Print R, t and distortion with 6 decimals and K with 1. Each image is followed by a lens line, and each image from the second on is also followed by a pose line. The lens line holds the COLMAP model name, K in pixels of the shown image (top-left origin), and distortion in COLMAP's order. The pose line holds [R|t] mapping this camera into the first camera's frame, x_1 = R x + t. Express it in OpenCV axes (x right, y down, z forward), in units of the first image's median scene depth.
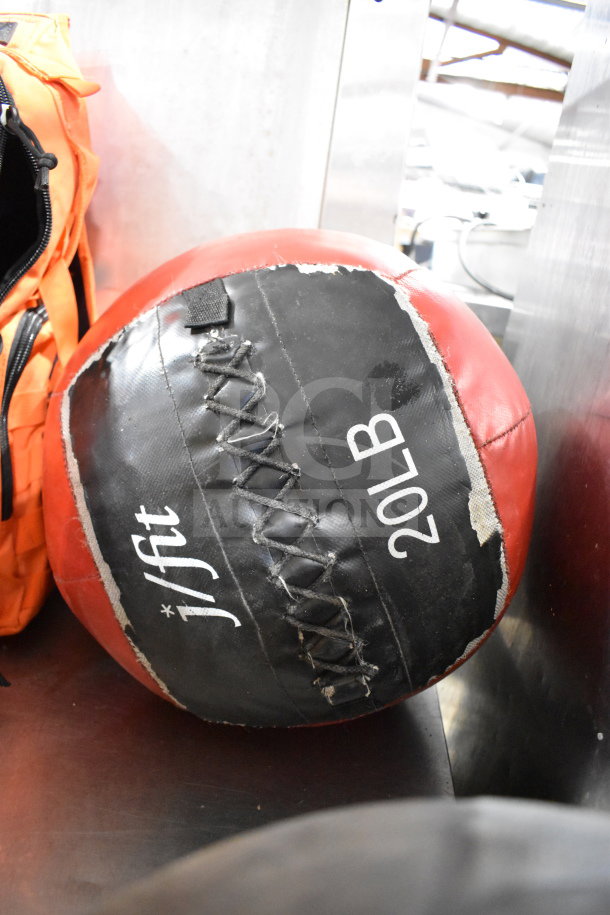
lens RADIAL K [[818.7, 0, 305.0], [0, 818.7, 457.5], [0, 0, 1]] dist [-0.065044, 0.000723]
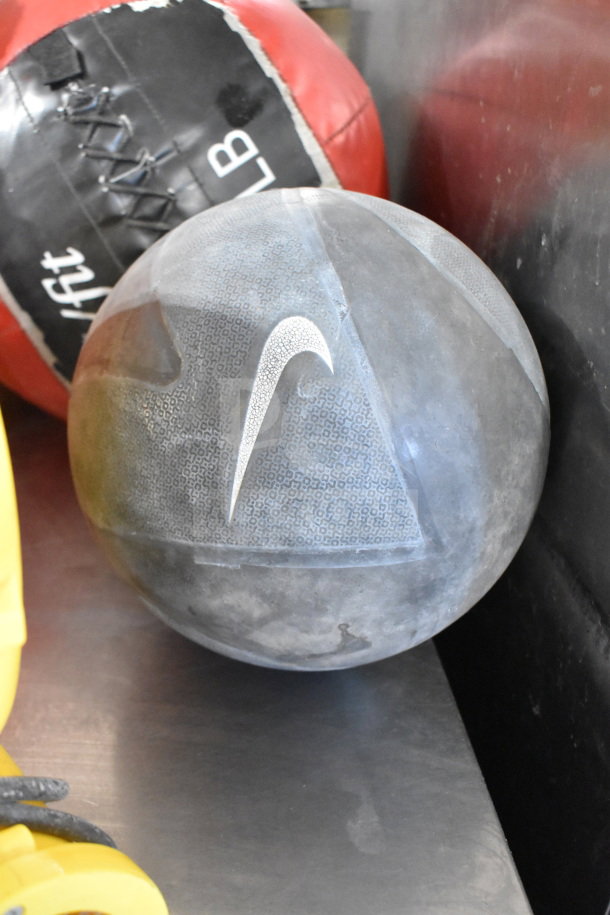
lens RADIAL K [[1116.7, 0, 305.0], [0, 1116.7, 457.5], [0, 0, 1]] dist [-0.021037, 0.019546]
pose [[0.973321, -0.213734, 0.083450, -0.038213], [0.187801, 0.951051, 0.245423, 0.016462], [-0.131820, -0.223203, 0.965818, -0.627245]]
